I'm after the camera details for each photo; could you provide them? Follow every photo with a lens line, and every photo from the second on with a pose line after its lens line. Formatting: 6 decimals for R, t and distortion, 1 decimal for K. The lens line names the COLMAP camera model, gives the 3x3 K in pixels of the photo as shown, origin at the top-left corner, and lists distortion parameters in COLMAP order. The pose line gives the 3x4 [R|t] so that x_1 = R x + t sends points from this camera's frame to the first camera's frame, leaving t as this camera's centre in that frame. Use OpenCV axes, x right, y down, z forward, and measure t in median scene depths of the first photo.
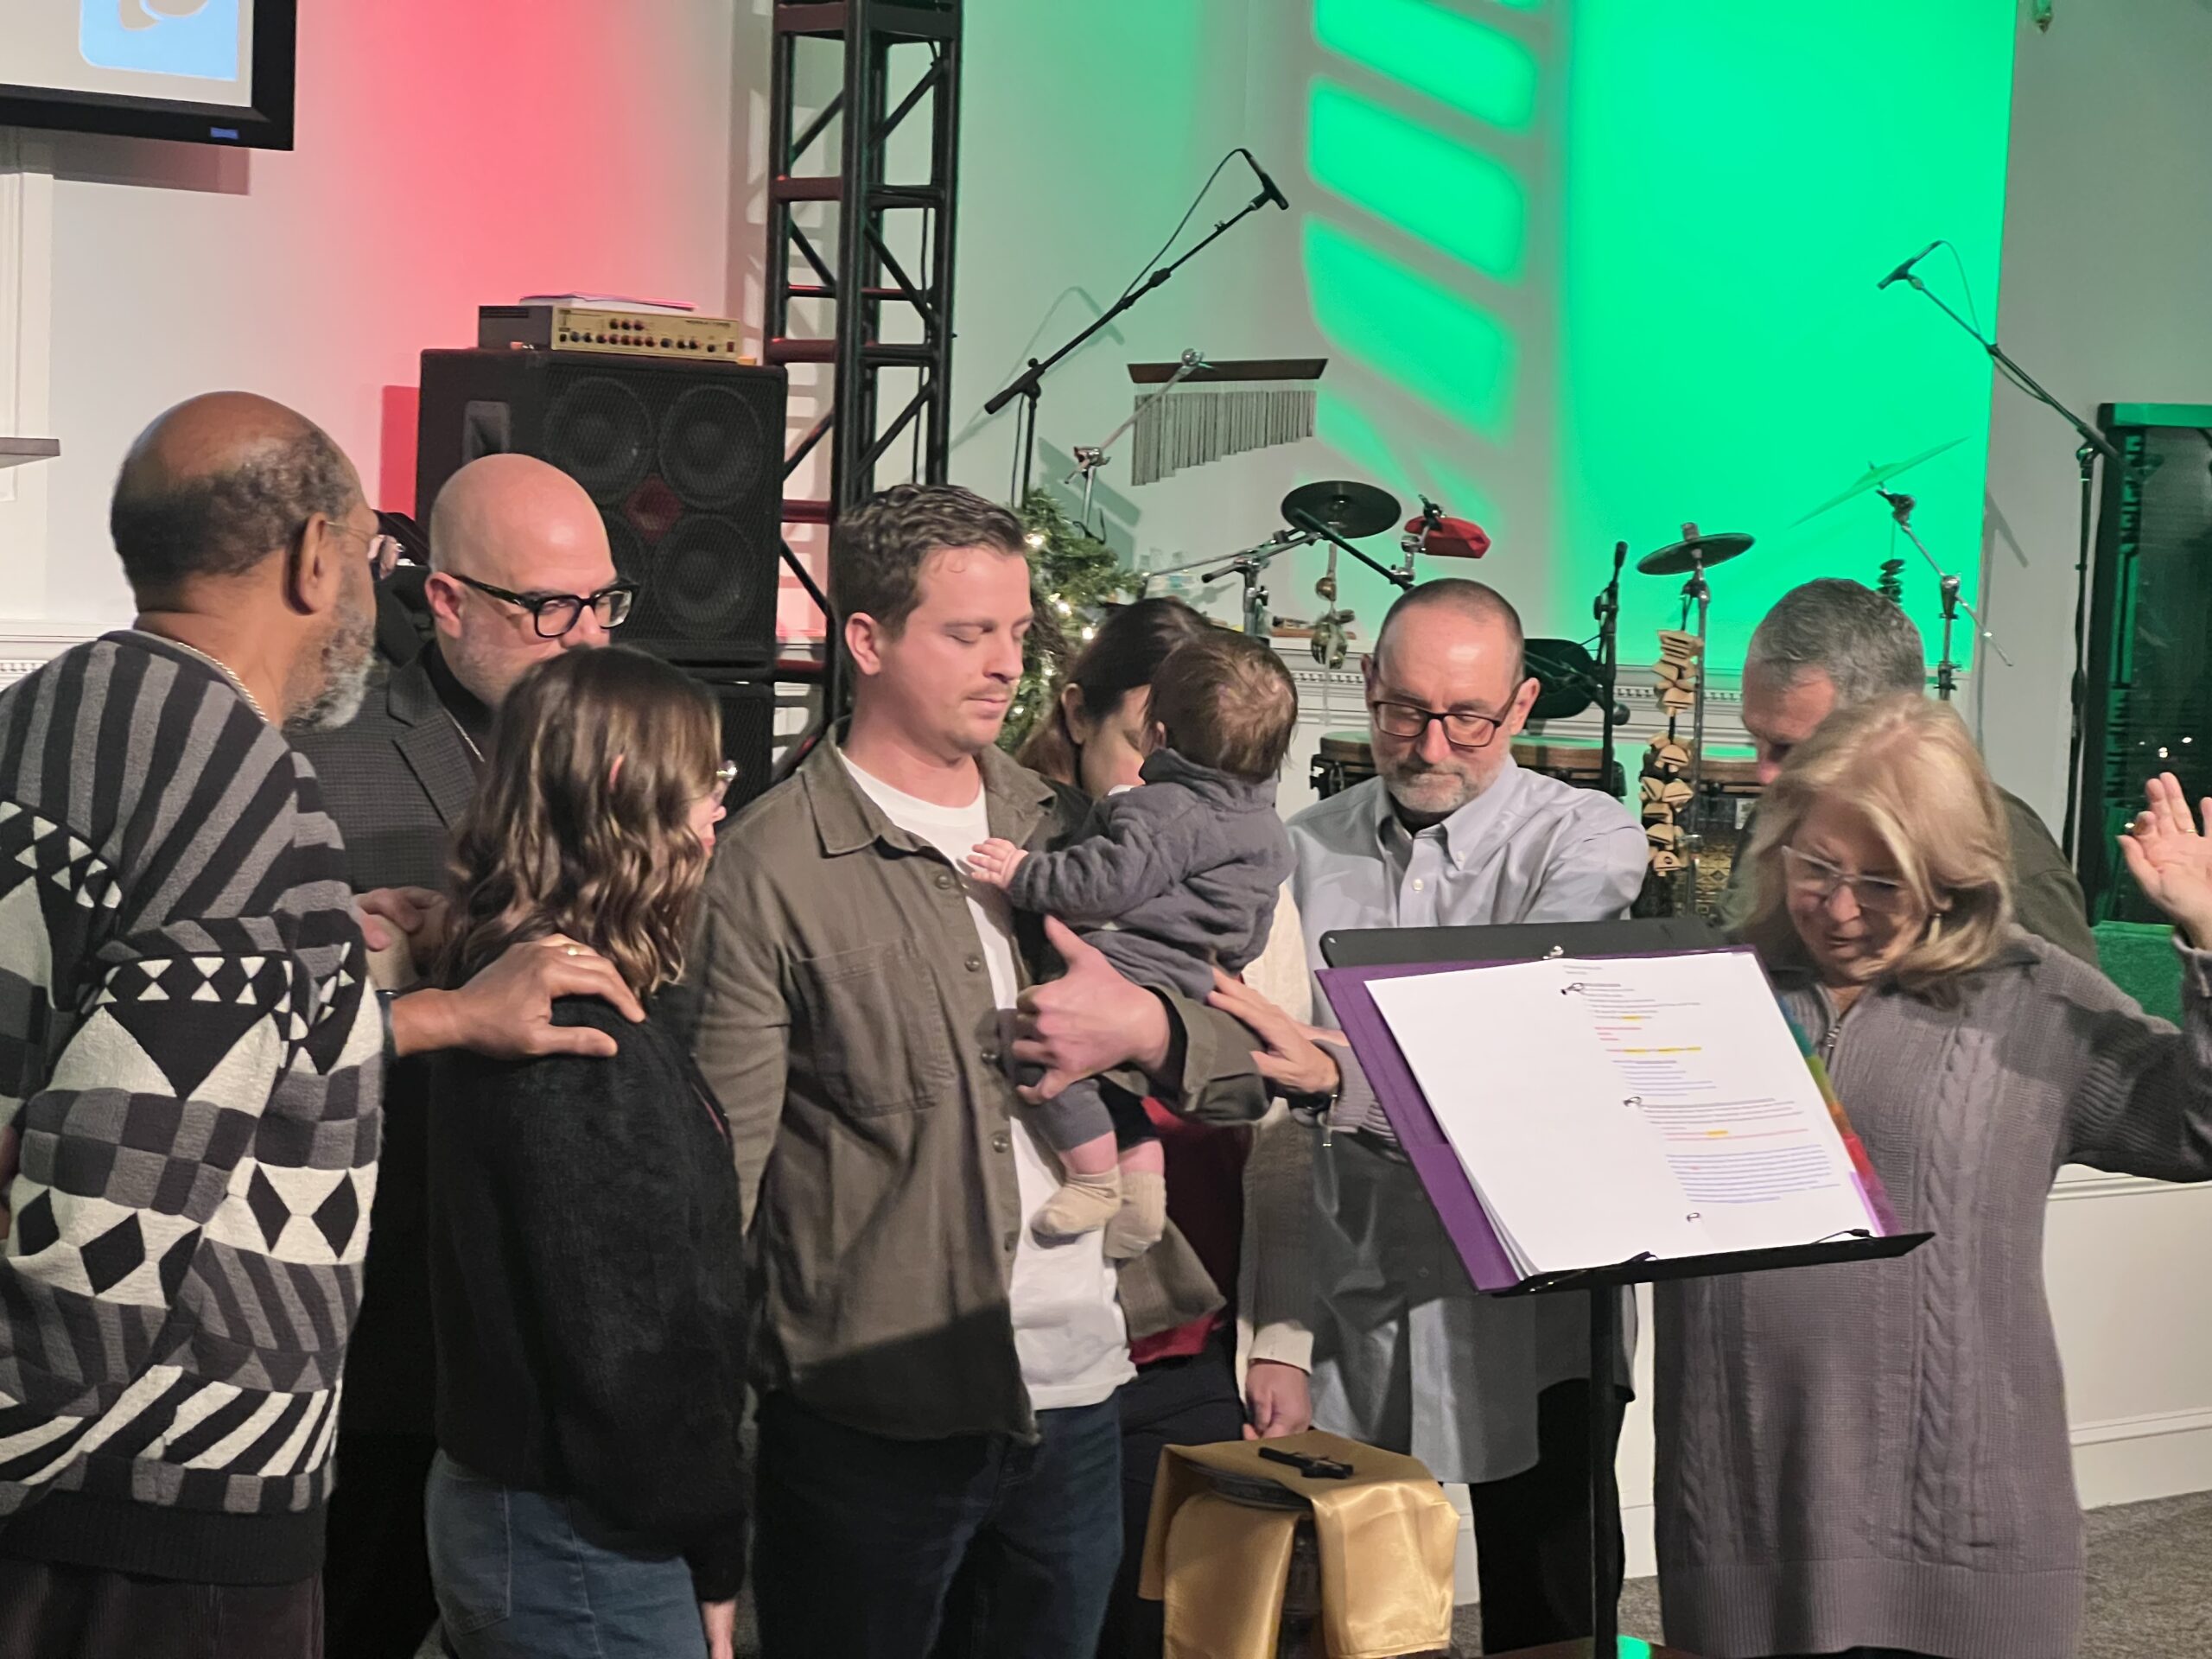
lens RADIAL K [[5114.2, 0, 1105.0], [0, 5114.2, 889.0], [0, 0, 1]] dist [-0.122222, 4.506328]
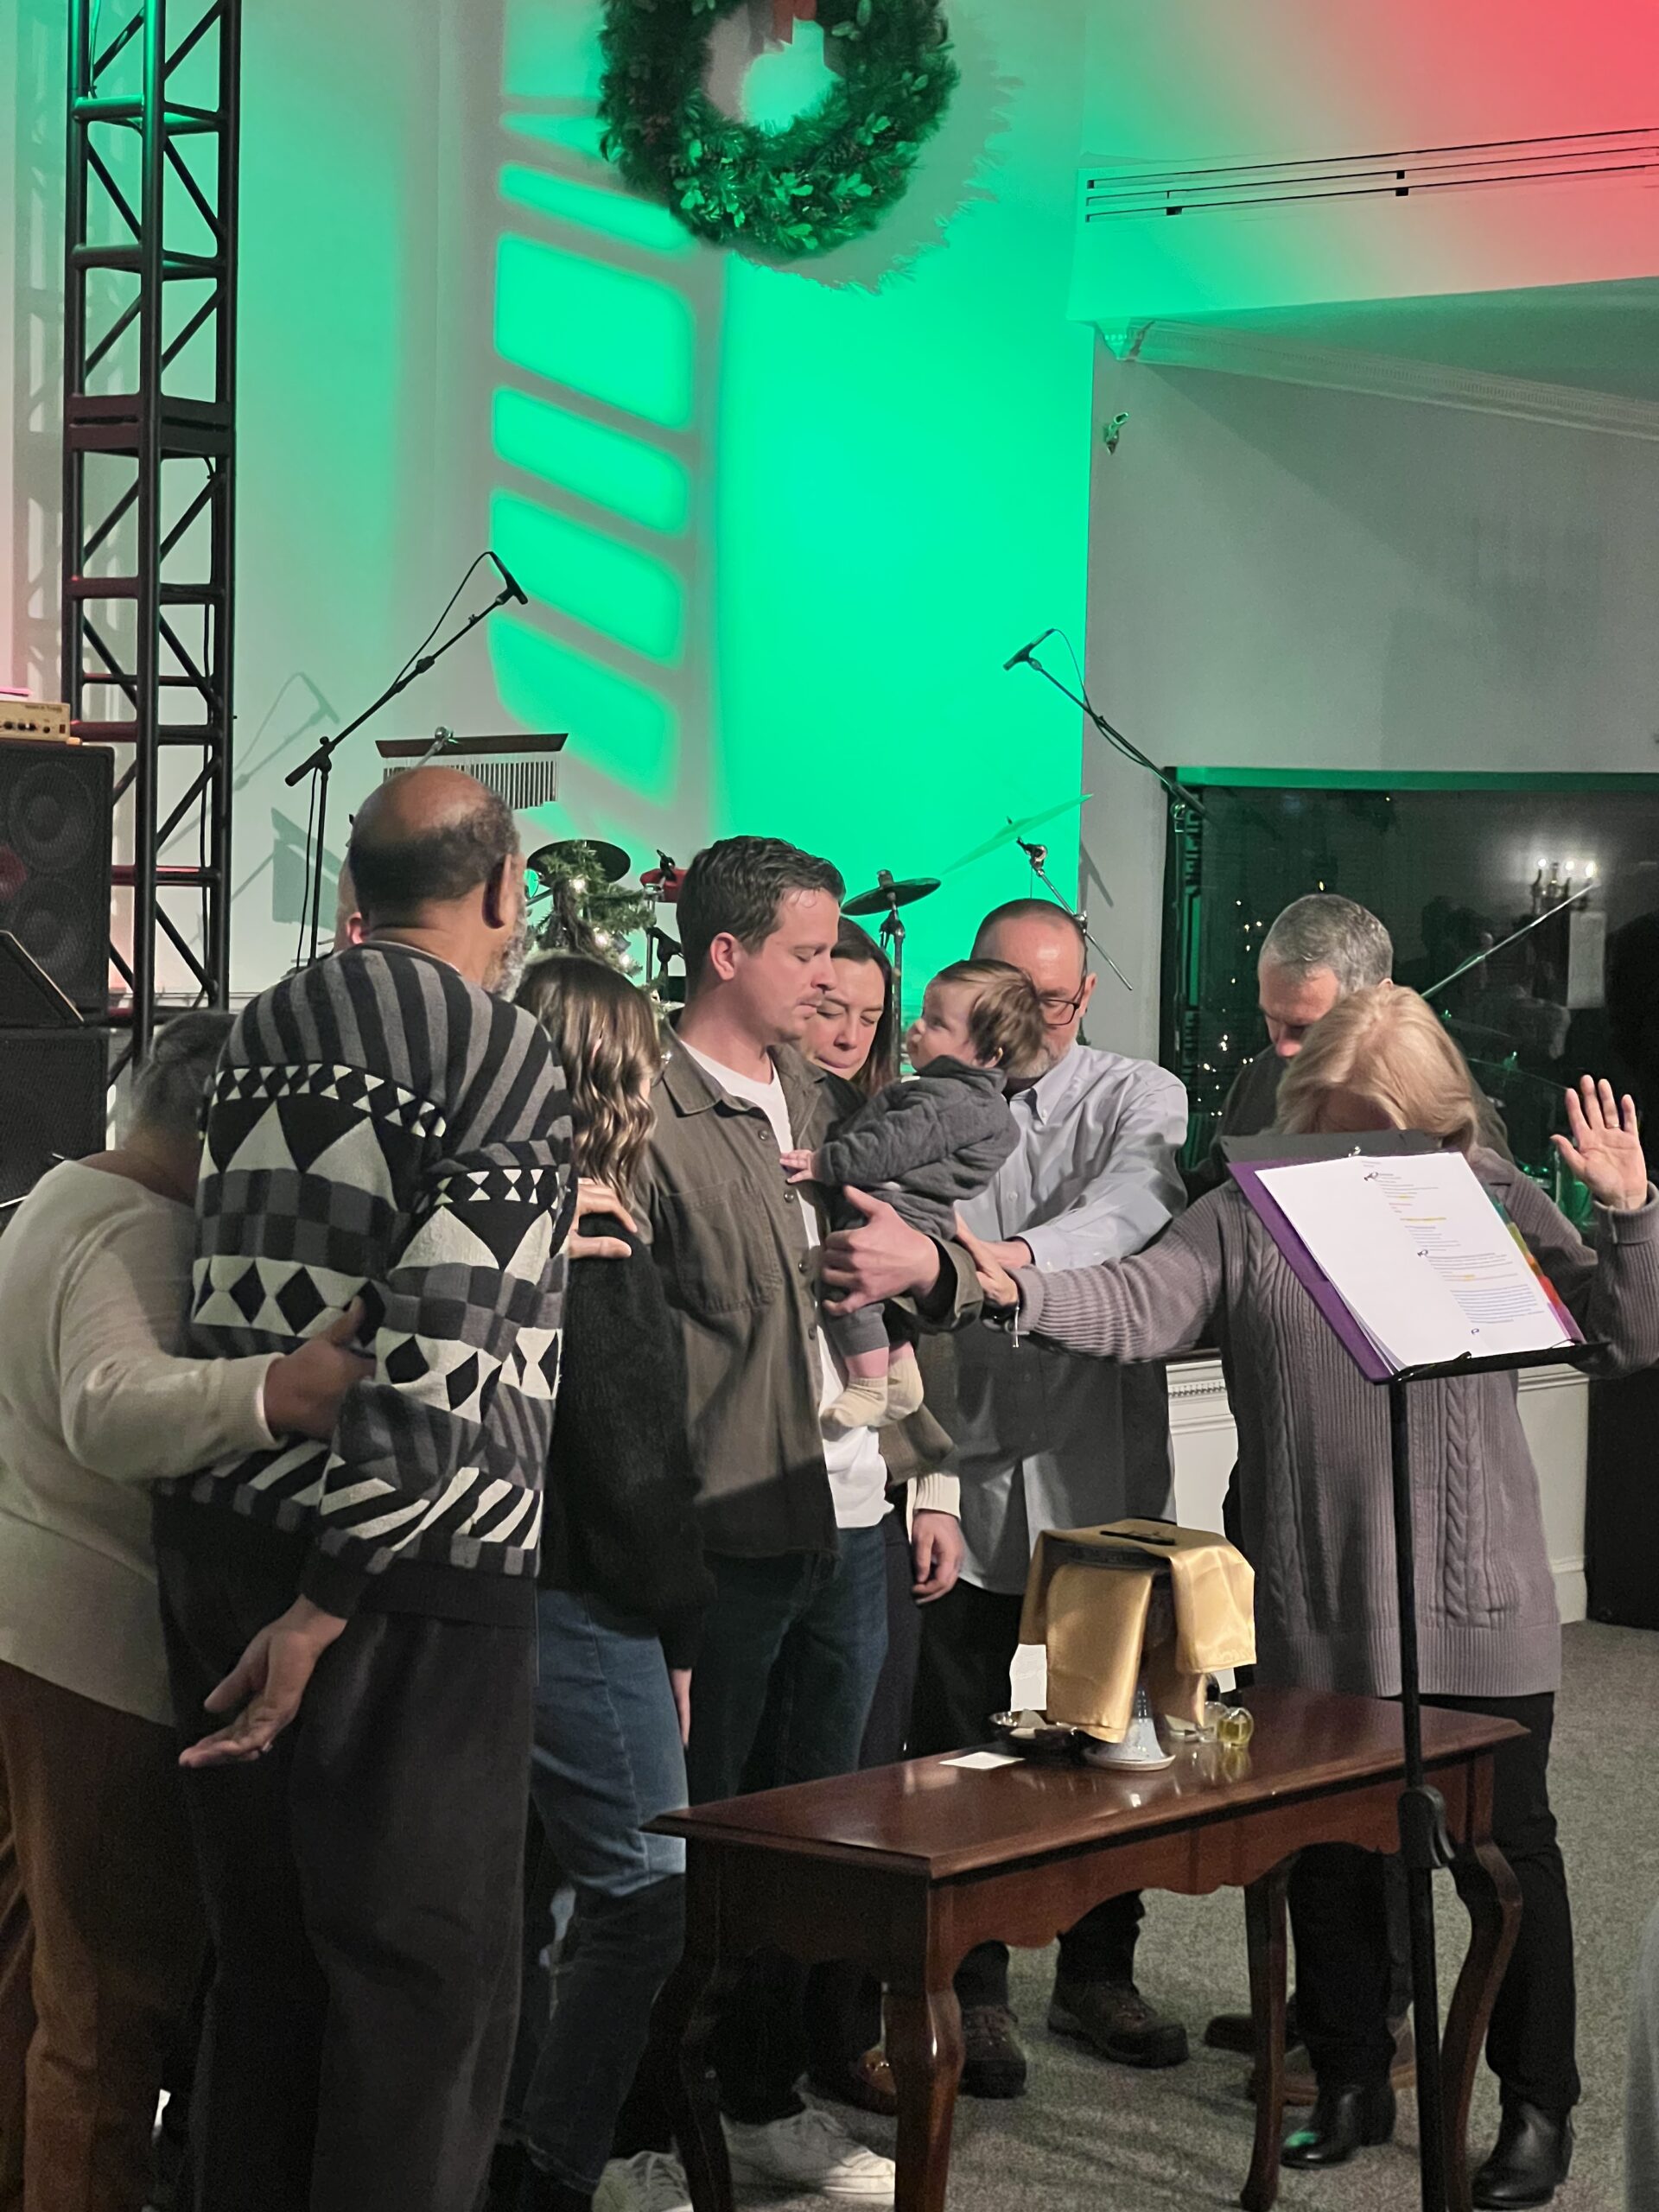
lens RADIAL K [[5114.2, 0, 829.7], [0, 5114.2, 1223.0], [0, 0, 1]] dist [-0.122222, 4.506328]
pose [[0.979315, -0.030885, 0.199970, -0.303994], [0.032369, 0.999467, -0.004158, 0.030055], [-0.199736, 0.010545, 0.979793, -0.317565]]
